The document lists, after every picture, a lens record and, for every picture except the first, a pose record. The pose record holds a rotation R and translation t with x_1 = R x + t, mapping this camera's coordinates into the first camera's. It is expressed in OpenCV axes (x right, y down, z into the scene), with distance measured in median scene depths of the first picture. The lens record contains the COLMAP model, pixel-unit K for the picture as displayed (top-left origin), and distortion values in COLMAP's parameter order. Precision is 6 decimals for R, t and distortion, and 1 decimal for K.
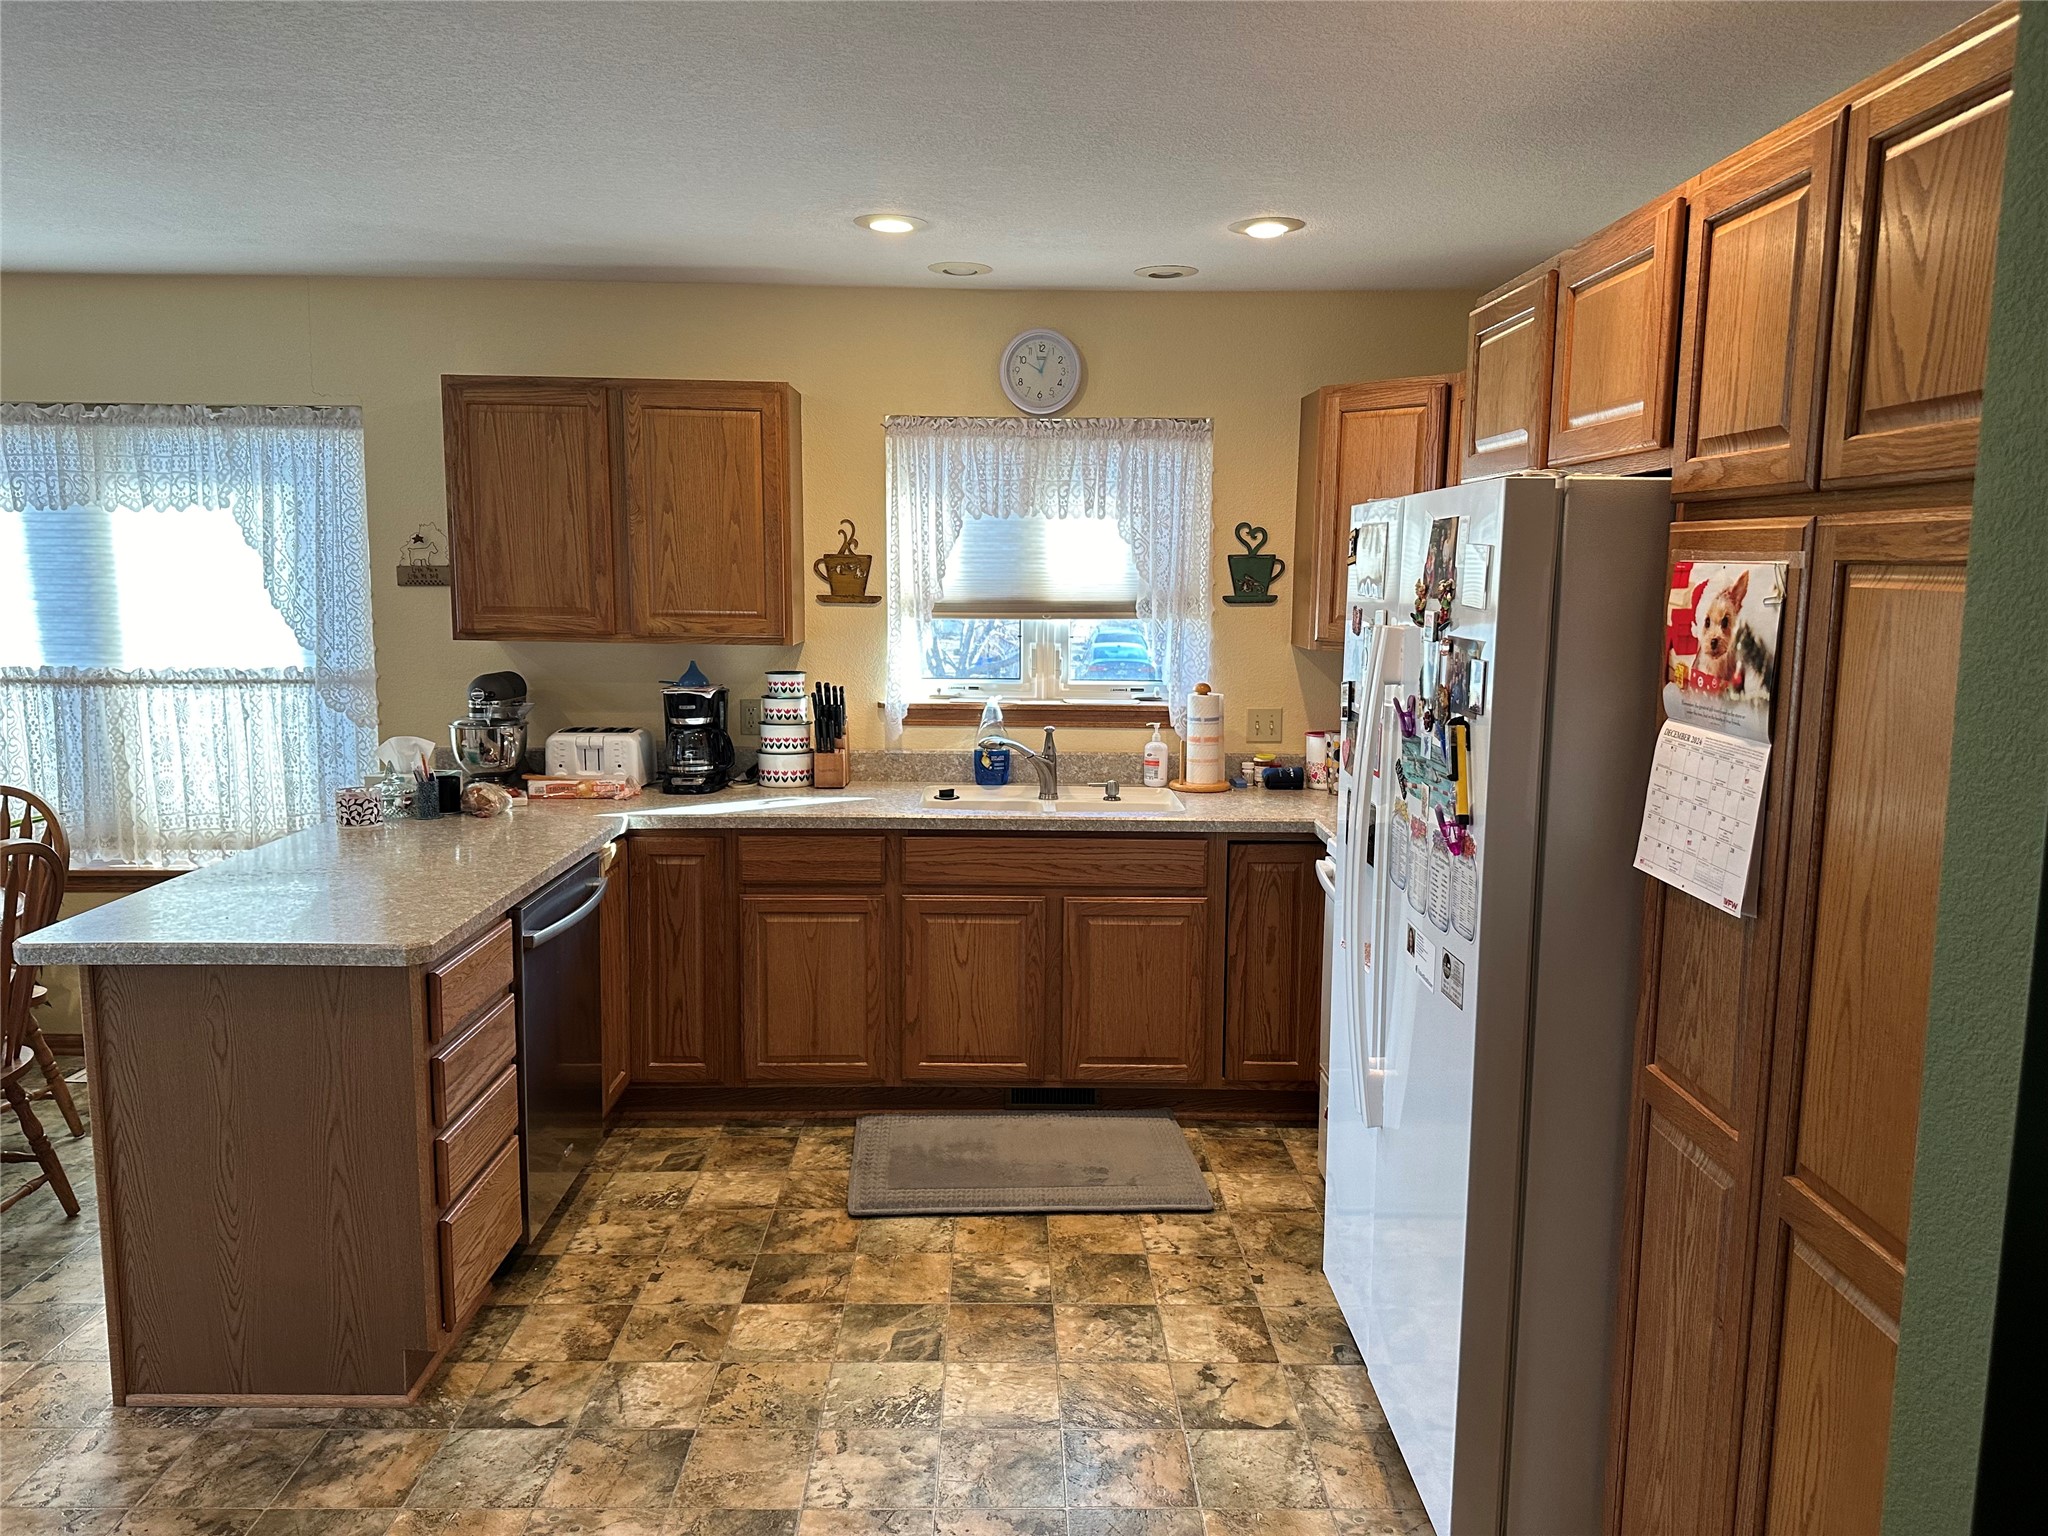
lens RADIAL K [[1444.4, 0, 1024.0], [0, 1444.4, 768.0], [0, 0, 1]] dist [0.079888, -0.119806]
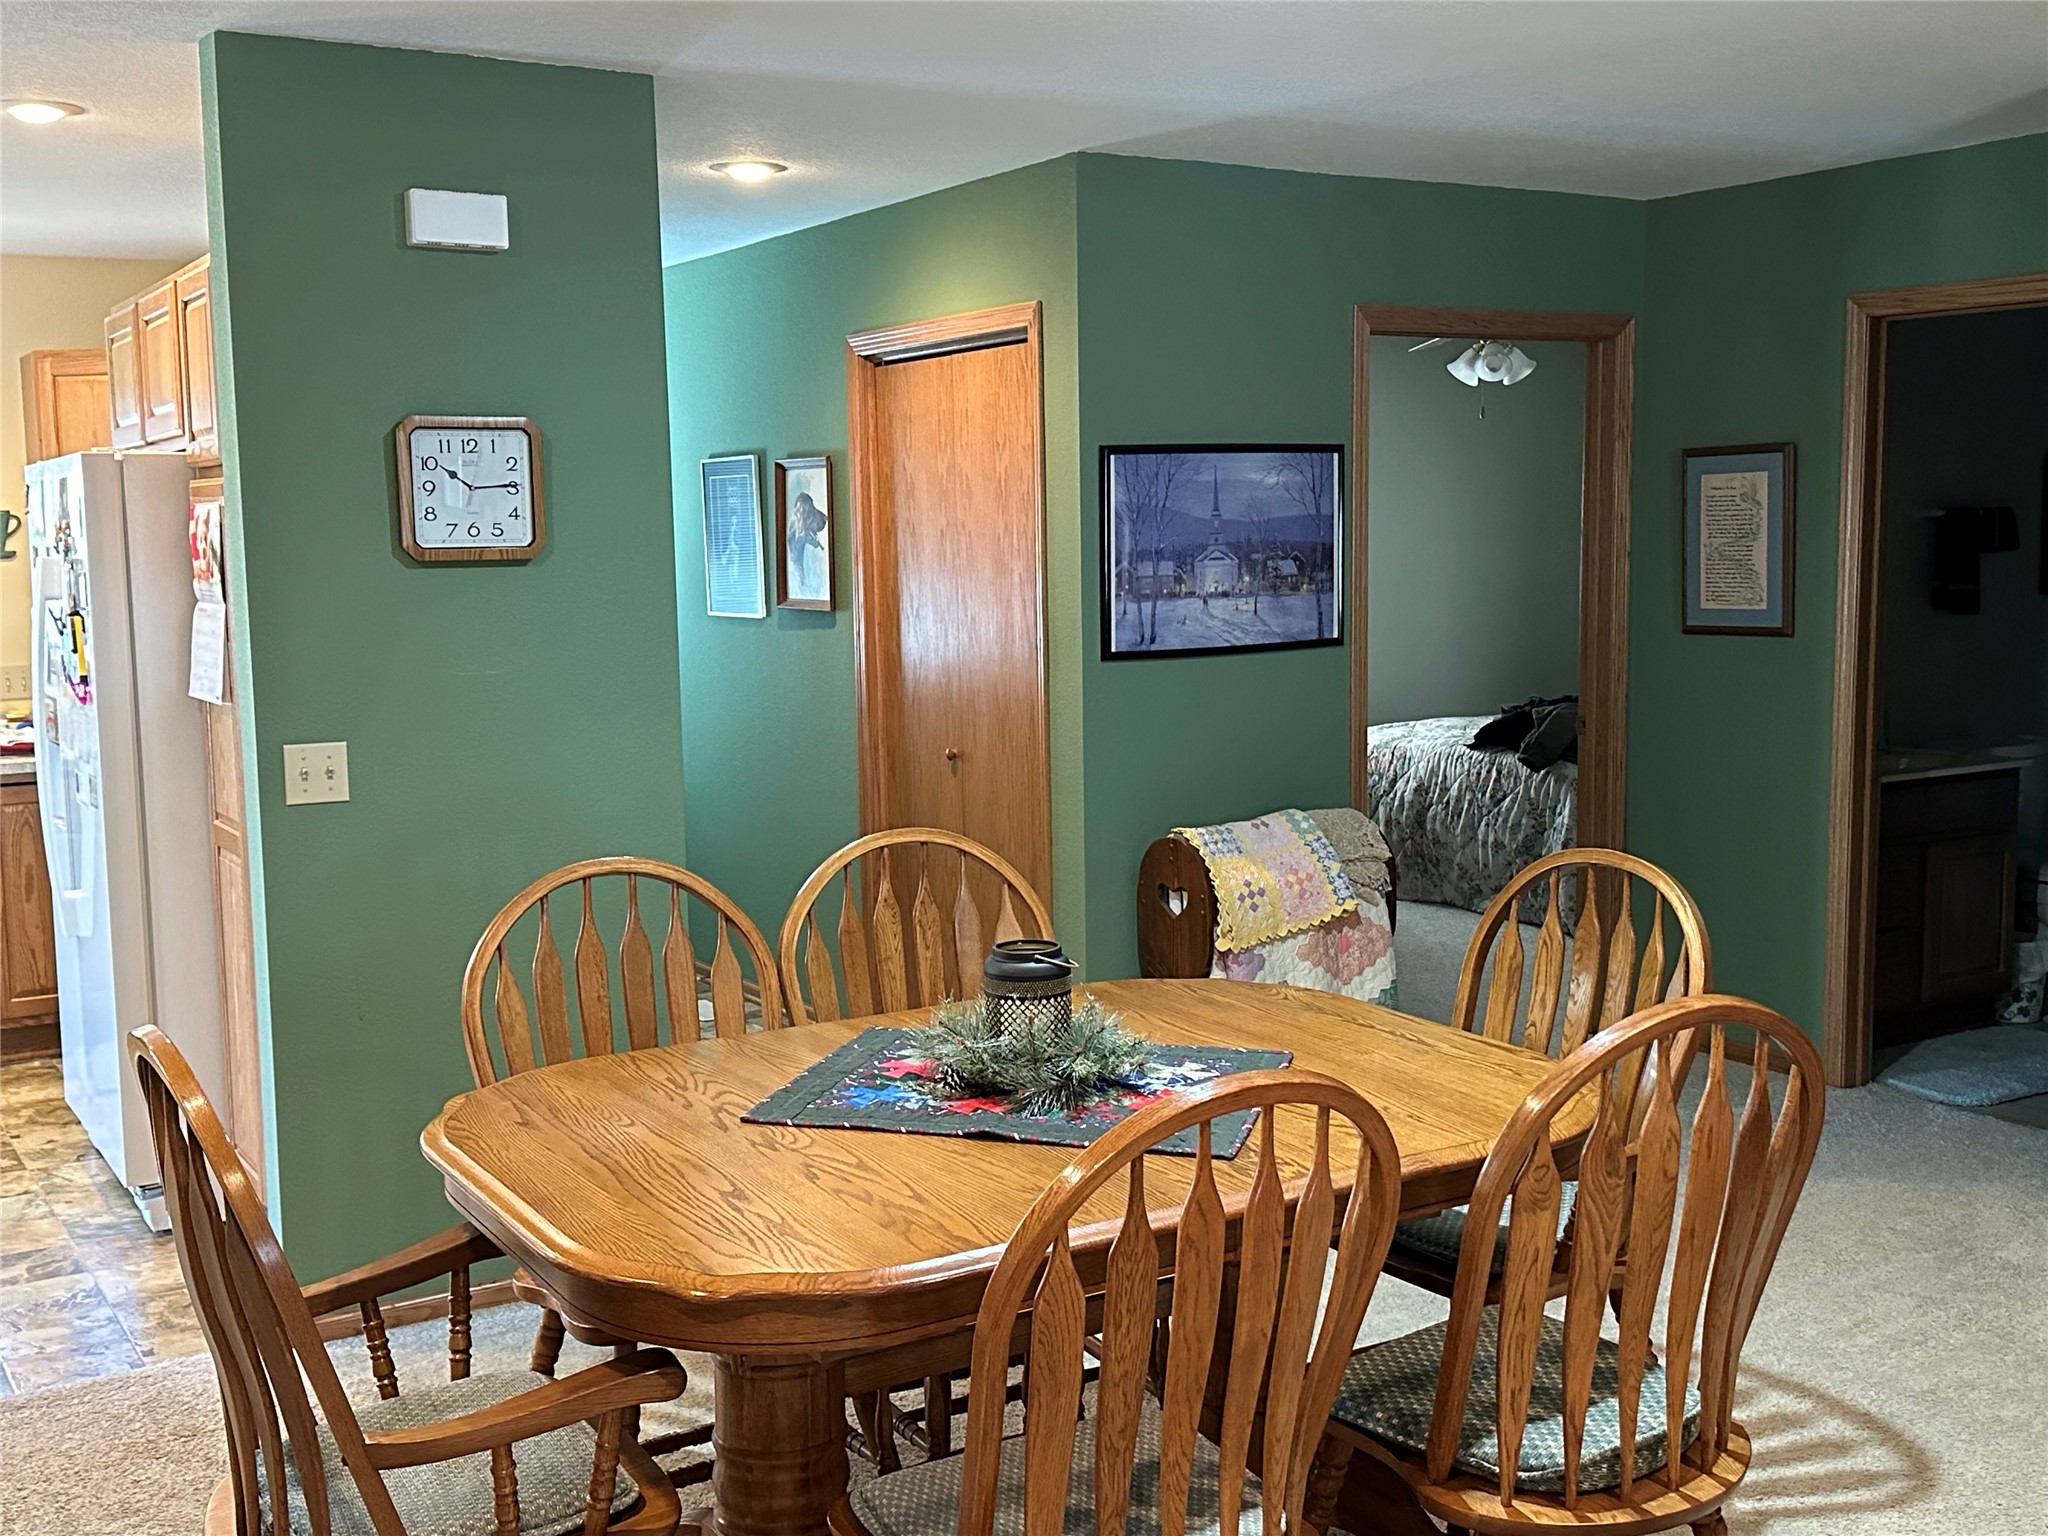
lens RADIAL K [[2200.7, 0, 1024.0], [0, 2200.7, 768.0], [0, 0, 1]] dist [0.000807, -0.006390]
pose [[0.857930, -0.077988, 0.507812, -0.012398], [0.094625, 0.995489, -0.006980, 0.118863], [-0.504977, 0.054040, 0.861439, -0.726370]]
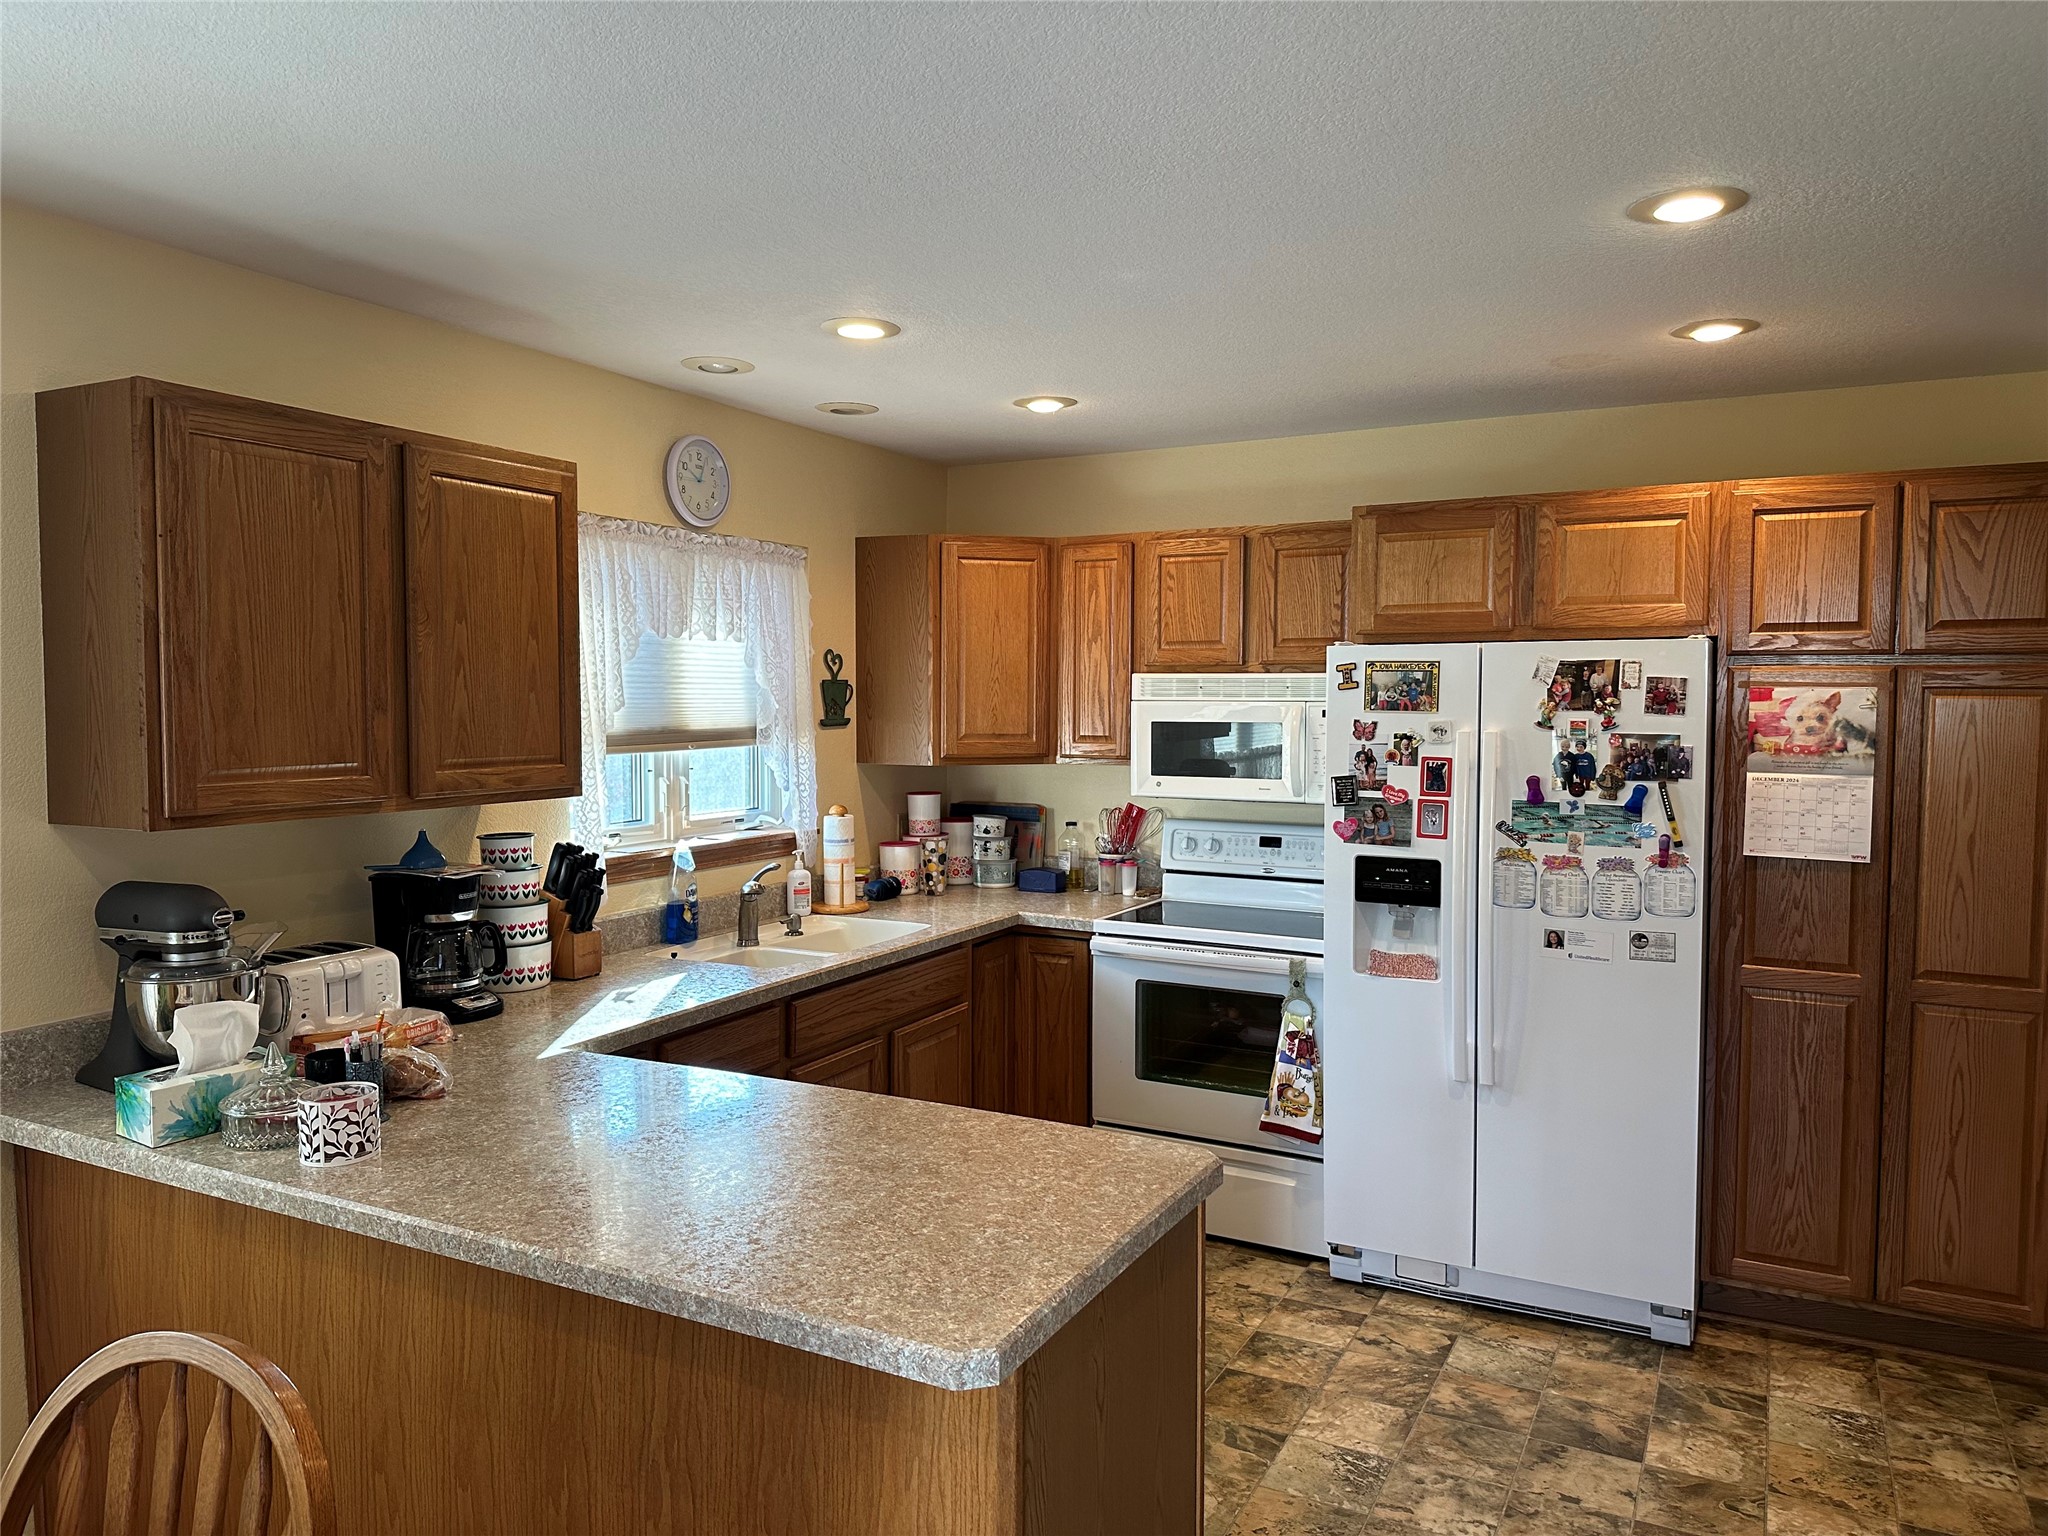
lens RADIAL K [[1444.4, 0, 1024.0], [0, 1444.4, 768.0], [0, 0, 1]] dist [0.079888, -0.119806]
pose [[0.467852, -0.055362, 0.882071, -0.754938], [0.126027, 0.992016, -0.004583, -0.068064], [-0.874775, 0.113309, 0.471094, 0.435749]]
